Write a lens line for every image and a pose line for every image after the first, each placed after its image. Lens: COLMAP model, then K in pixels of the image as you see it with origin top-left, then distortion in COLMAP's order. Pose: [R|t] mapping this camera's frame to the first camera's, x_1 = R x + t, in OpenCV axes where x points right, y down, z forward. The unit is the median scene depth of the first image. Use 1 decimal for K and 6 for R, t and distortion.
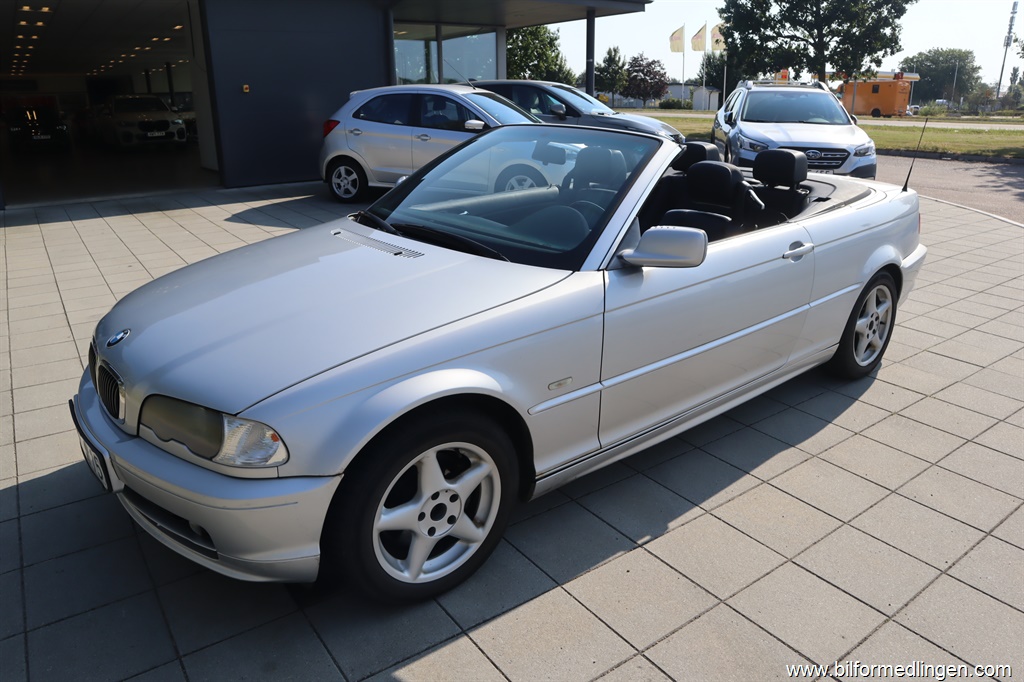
lens RADIAL K [[707.6, 0, 513.9], [0, 707.6, 346.9], [0, 0, 1]] dist [-0.127262, 0.075495]
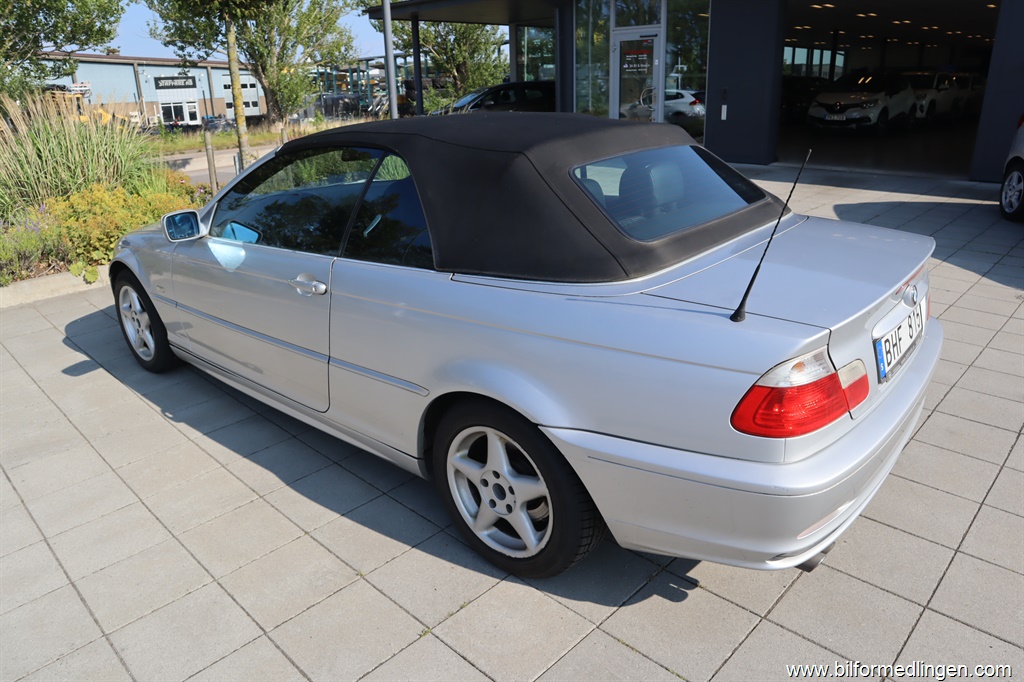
lens RADIAL K [[707.6, 0, 513.9], [0, 707.6, 346.9], [0, 0, 1]] dist [-0.127262, 0.075495]
pose [[0.175481, 0.351435, -0.919619, 0.460493], [-0.306410, 0.907215, 0.288225, -0.141837], [0.935585, 0.231202, 0.266882, 0.363020]]
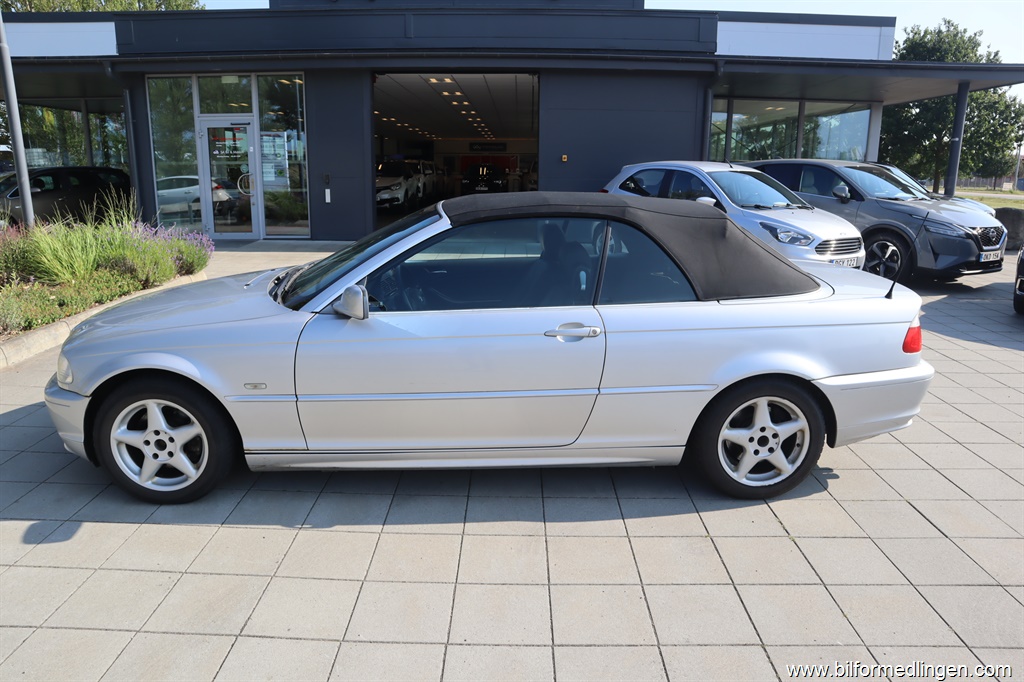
lens RADIAL K [[707.6, 0, 513.9], [0, 707.6, 346.9], [0, 0, 1]] dist [-0.127262, 0.075495]
pose [[0.808432, 0.162805, -0.565625, 0.333310], [-0.214129, 0.976486, -0.024985, -0.026207], [0.548257, 0.141315, 0.824284, 0.037339]]
